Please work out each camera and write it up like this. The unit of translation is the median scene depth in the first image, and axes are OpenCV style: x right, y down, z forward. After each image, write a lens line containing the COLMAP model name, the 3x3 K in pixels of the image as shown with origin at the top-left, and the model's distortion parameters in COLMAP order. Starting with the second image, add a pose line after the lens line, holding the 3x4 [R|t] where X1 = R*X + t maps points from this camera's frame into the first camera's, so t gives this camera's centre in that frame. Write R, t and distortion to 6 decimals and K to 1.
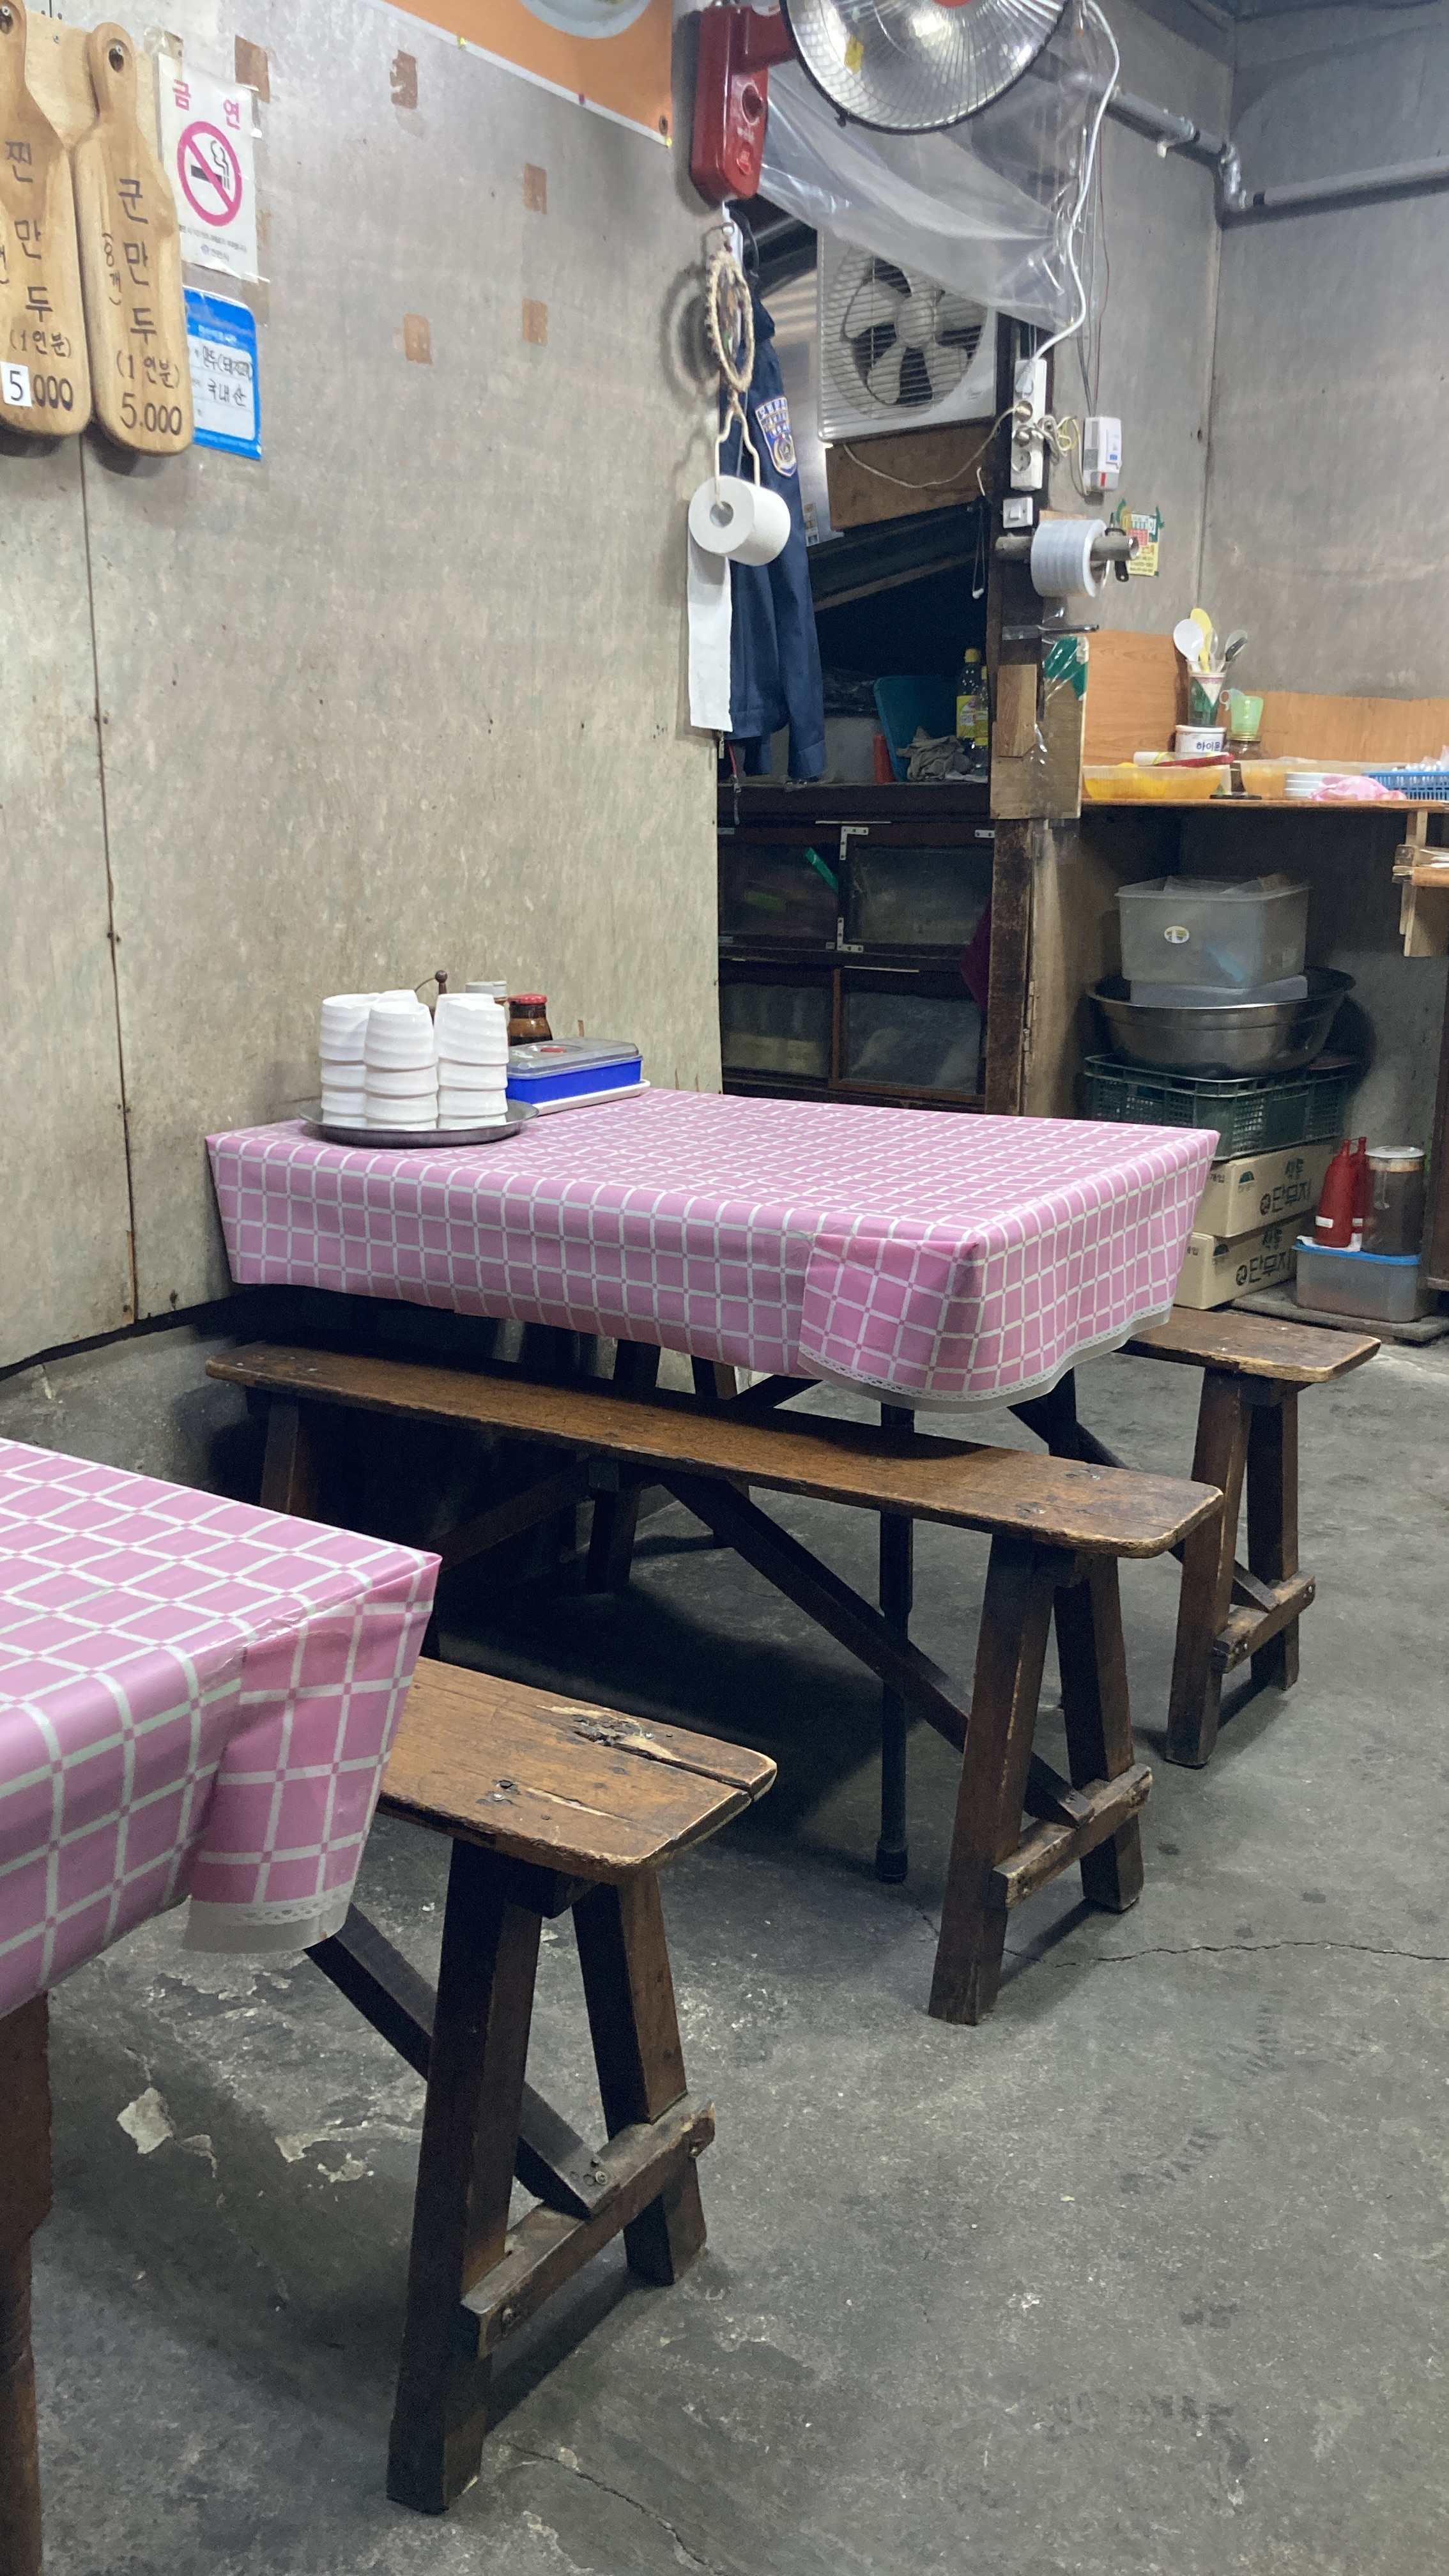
lens RADIAL K [[2139.1, 0, 724.5], [0, 2139.1, 1288.0], [0, 0, 1]] dist [-0.008086, 0.042086]
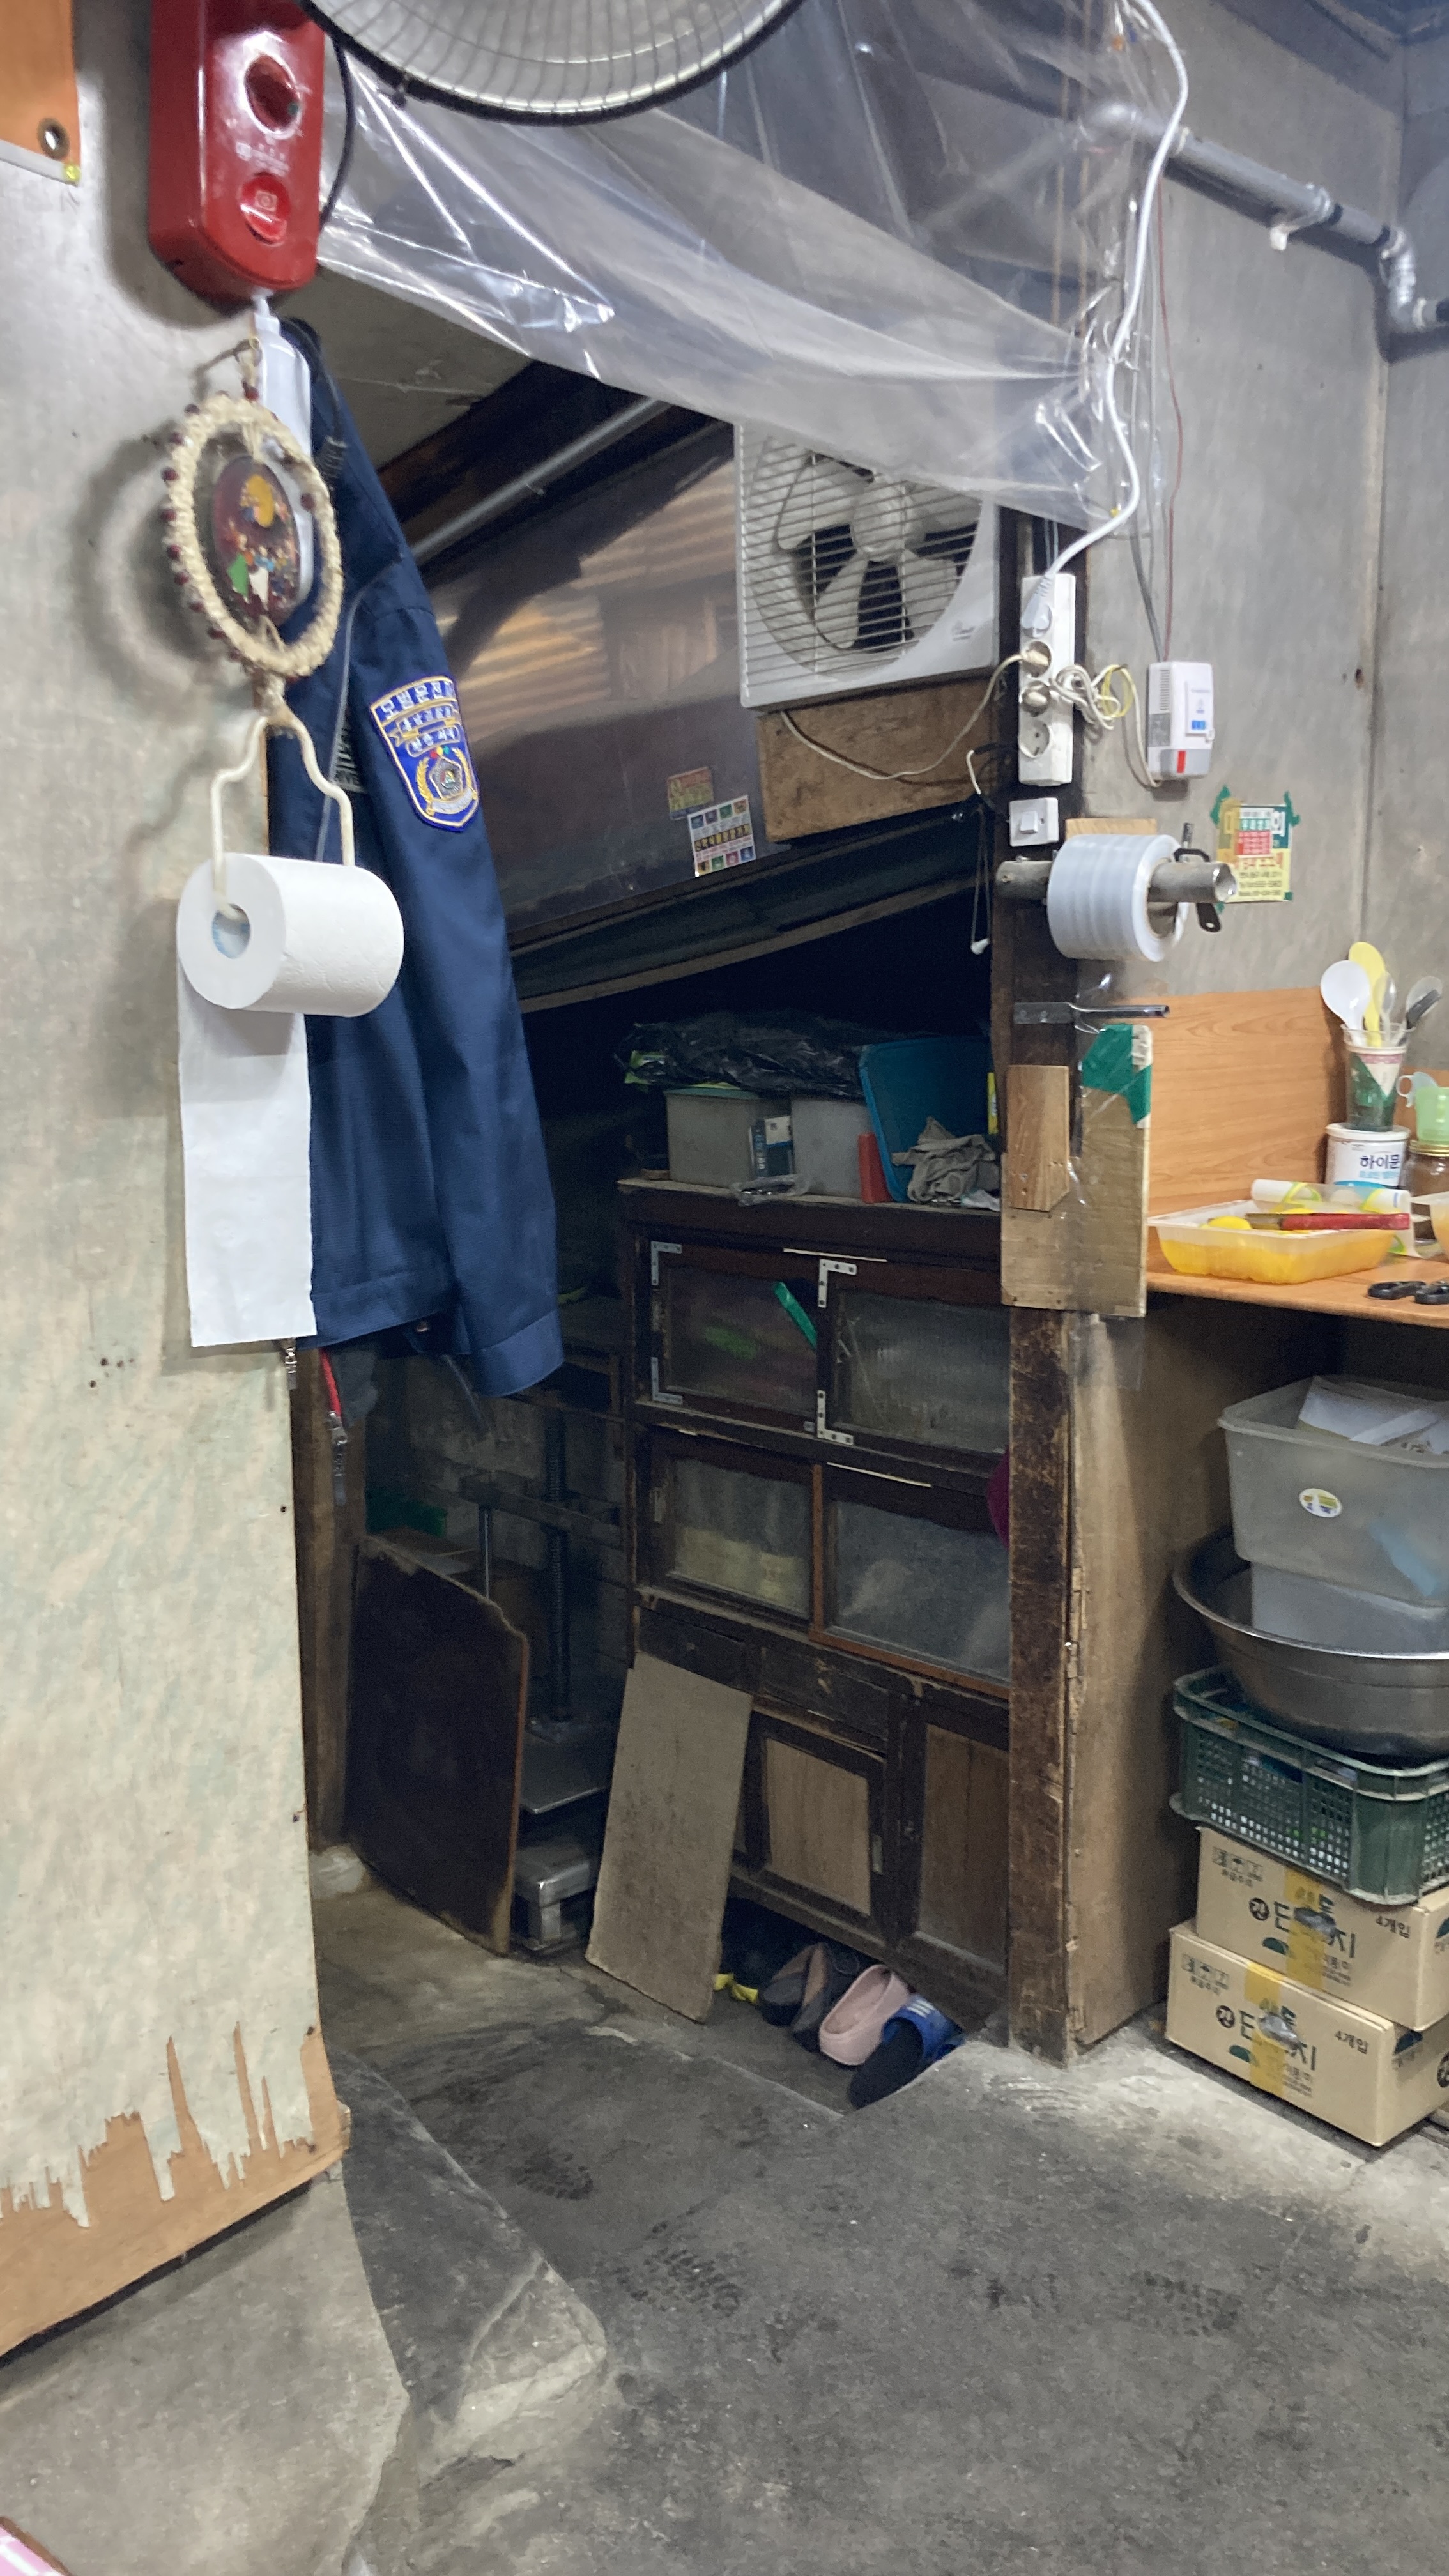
lens RADIAL K [[2077.3, 0, 726.0], [0, 2077.3, 1247.8], [0, 0, 1]] dist [0.011661, 0.001485]
pose [[0.992206, 0.005728, -0.124476, 0.164829], [-0.017102, 0.995749, -0.090501, -0.248771], [0.123429, 0.091925, 0.988087, 0.557311]]
